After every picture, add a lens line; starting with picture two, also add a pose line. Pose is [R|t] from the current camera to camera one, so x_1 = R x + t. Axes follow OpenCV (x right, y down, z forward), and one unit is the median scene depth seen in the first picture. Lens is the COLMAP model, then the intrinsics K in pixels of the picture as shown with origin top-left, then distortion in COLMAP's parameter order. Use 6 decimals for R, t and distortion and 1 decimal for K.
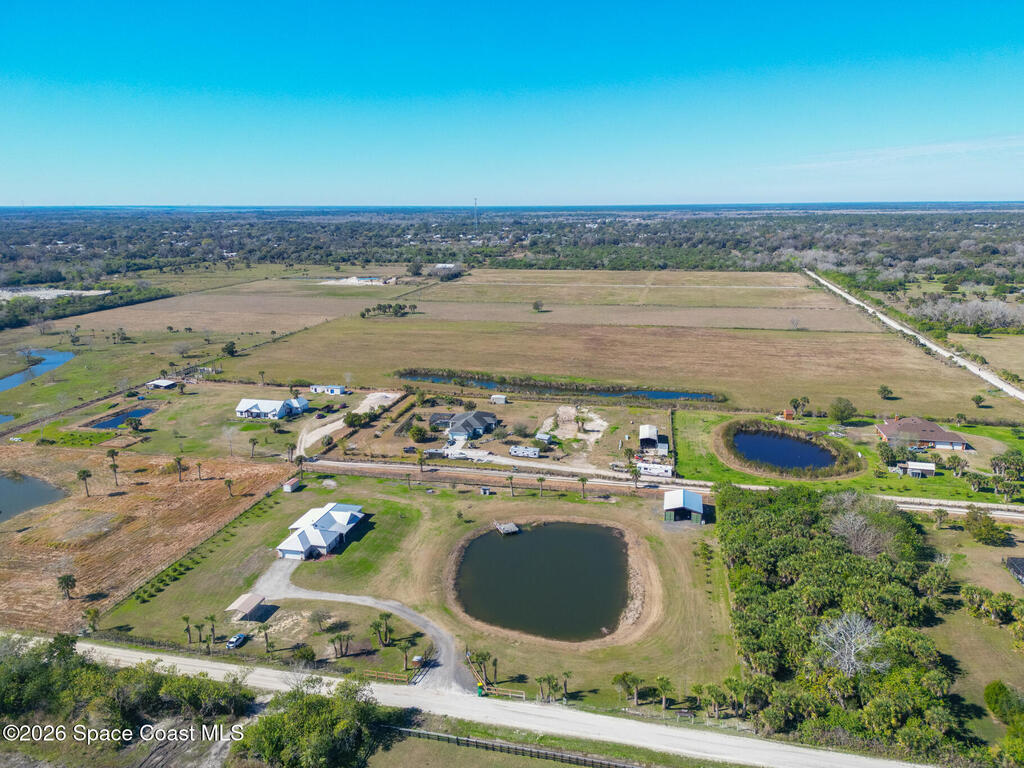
lens RADIAL K [[715.2, 0, 512.0], [0, 715.2, 384.0], [0, 0, 1]] dist [0.086307, -0.094620]
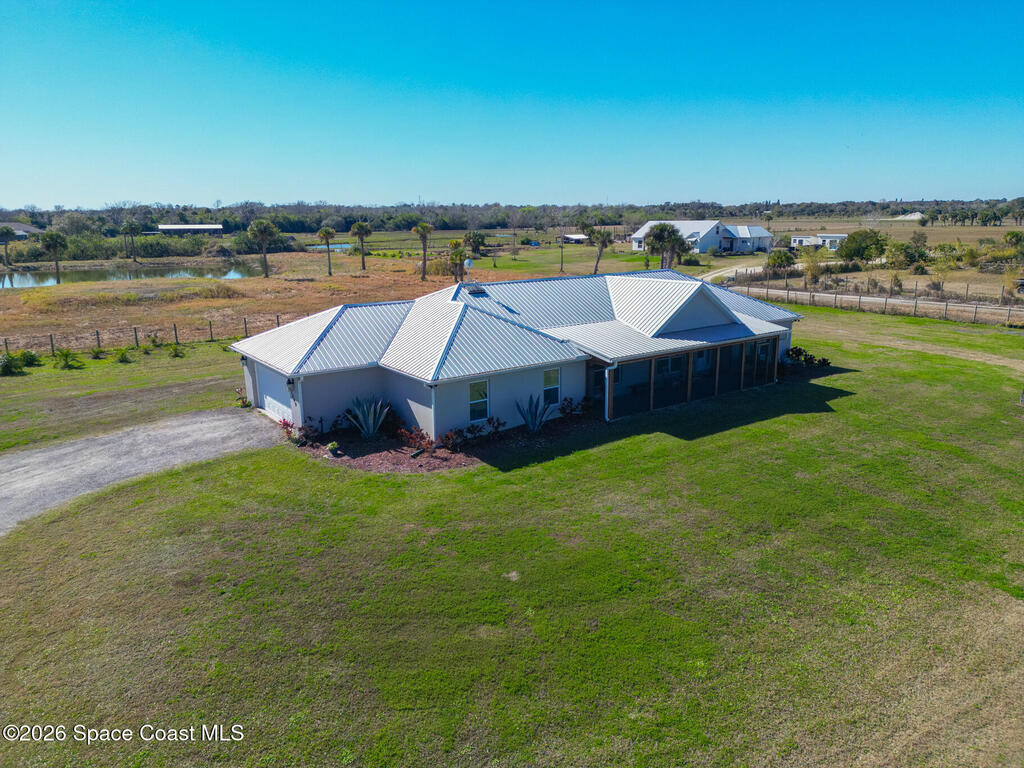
lens RADIAL K [[715.2, 0, 512.0], [0, 715.2, 384.0], [0, 0, 1]] dist [0.086307, -0.094620]
pose [[0.750674, 0.149260, -0.643592, -0.177983], [-0.159200, 0.986307, 0.043054, 0.248953], [0.641205, 0.070140, 0.764157, 1.040331]]
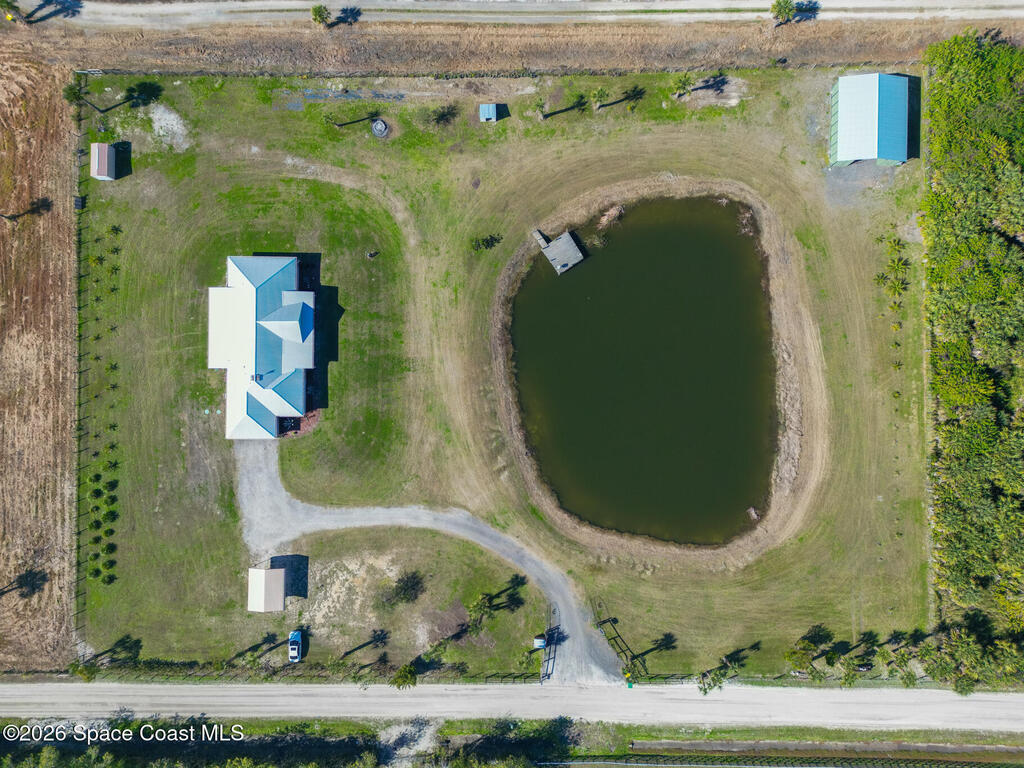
lens RADIAL K [[715.2, 0, 512.0], [0, 715.2, 384.0], [0, 0, 1]] dist [0.086307, -0.094620]
pose [[0.976771, -0.214281, -0.001393, -0.086505], [0.056191, 0.249854, 0.966652, -0.426768], [-0.206787, -0.944276, 0.256091, 0.956884]]
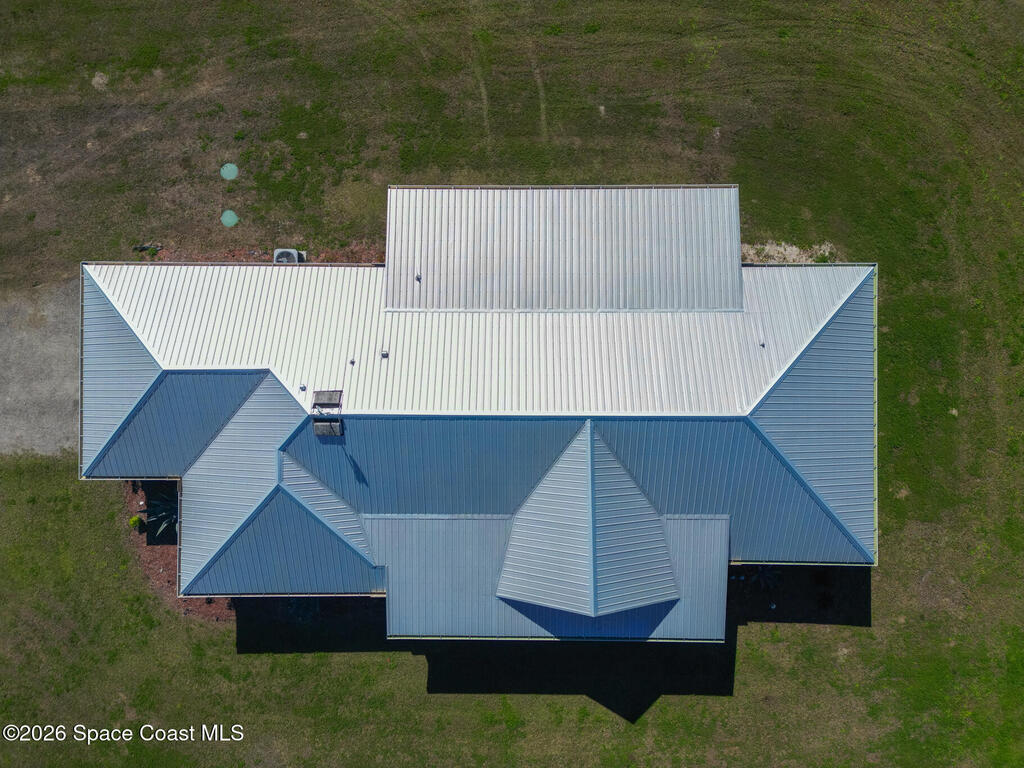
lens RADIAL K [[715.2, 0, 512.0], [0, 715.2, 384.0], [0, 0, 1]] dist [0.086307, -0.094620]
pose [[0.216225, 0.976310, -0.008074, -0.325048], [-0.225573, 0.058001, 0.972498, 0.077979], [0.949928, -0.208457, 0.232770, 1.195322]]
